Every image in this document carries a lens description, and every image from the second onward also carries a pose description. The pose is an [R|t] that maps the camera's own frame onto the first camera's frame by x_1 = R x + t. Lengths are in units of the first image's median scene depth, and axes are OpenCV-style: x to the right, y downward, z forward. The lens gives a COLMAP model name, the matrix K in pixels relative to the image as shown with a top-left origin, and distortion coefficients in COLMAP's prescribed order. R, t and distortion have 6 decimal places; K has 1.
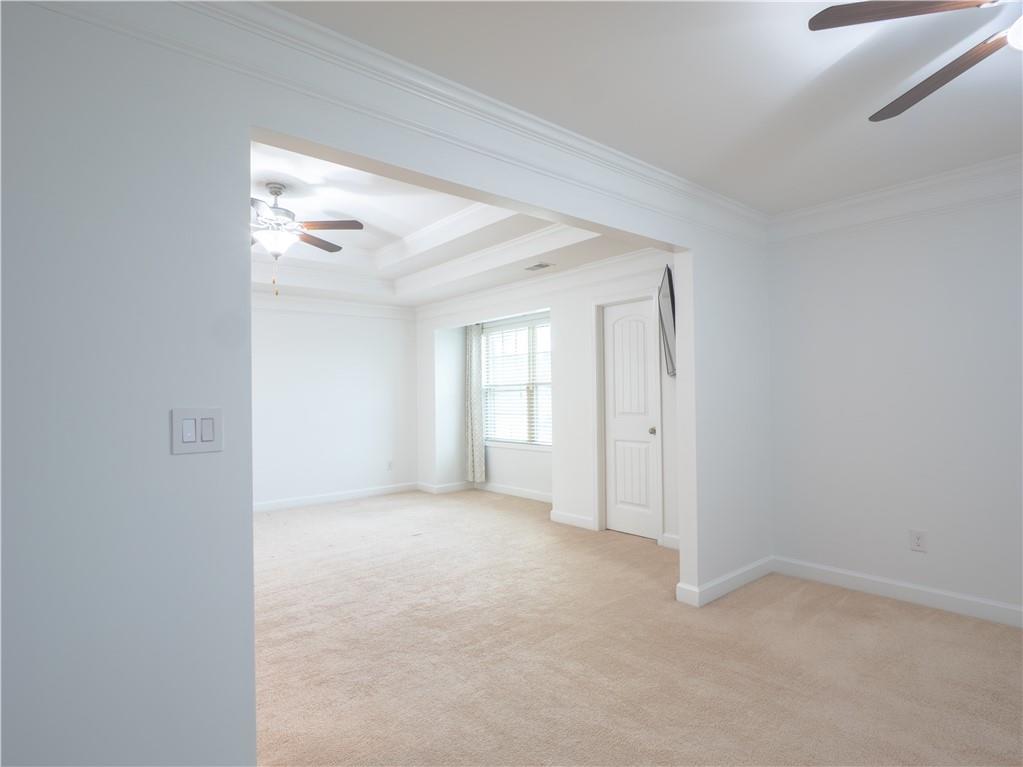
lens RADIAL K [[553.0, 0, 511.5], [0, 553.0, 387.1], [0, 0, 1]] dist [-0.004817, -0.000135]
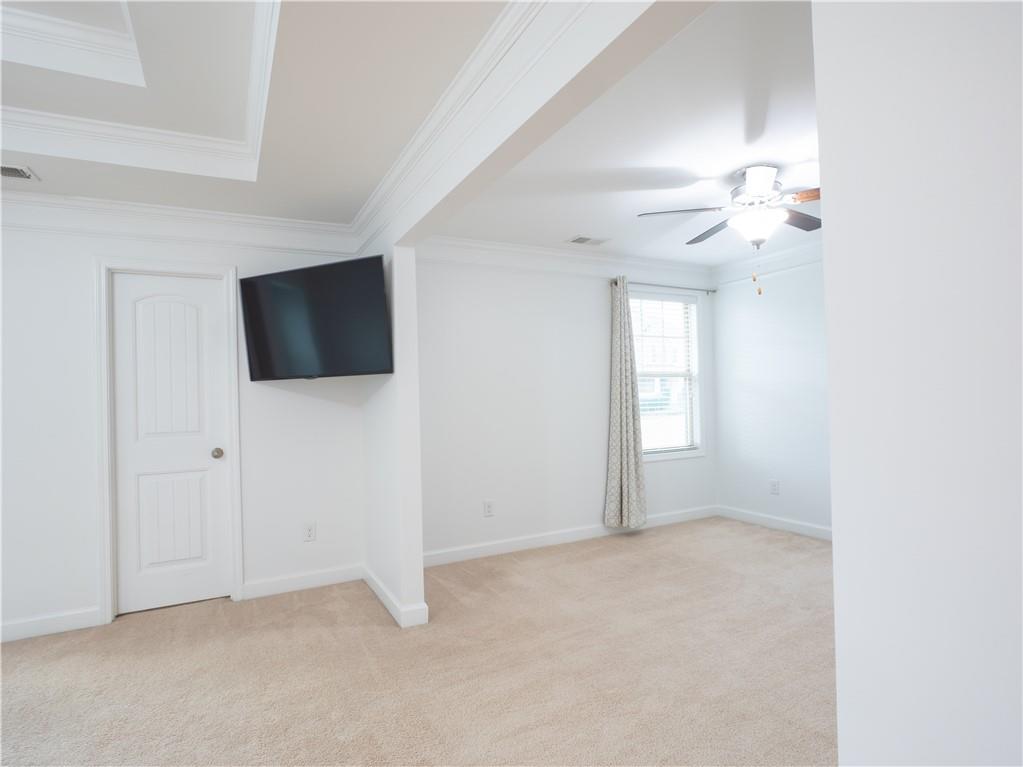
lens RADIAL K [[553.0, 0, 511.5], [0, 553.0, 387.1], [0, 0, 1]] dist [-0.004817, -0.000135]
pose [[0.226718, 0.022518, 0.973700, -0.290138], [0.011418, 0.999603, -0.025776, 0.009722], [-0.973894, 0.016961, 0.226371, 0.327549]]
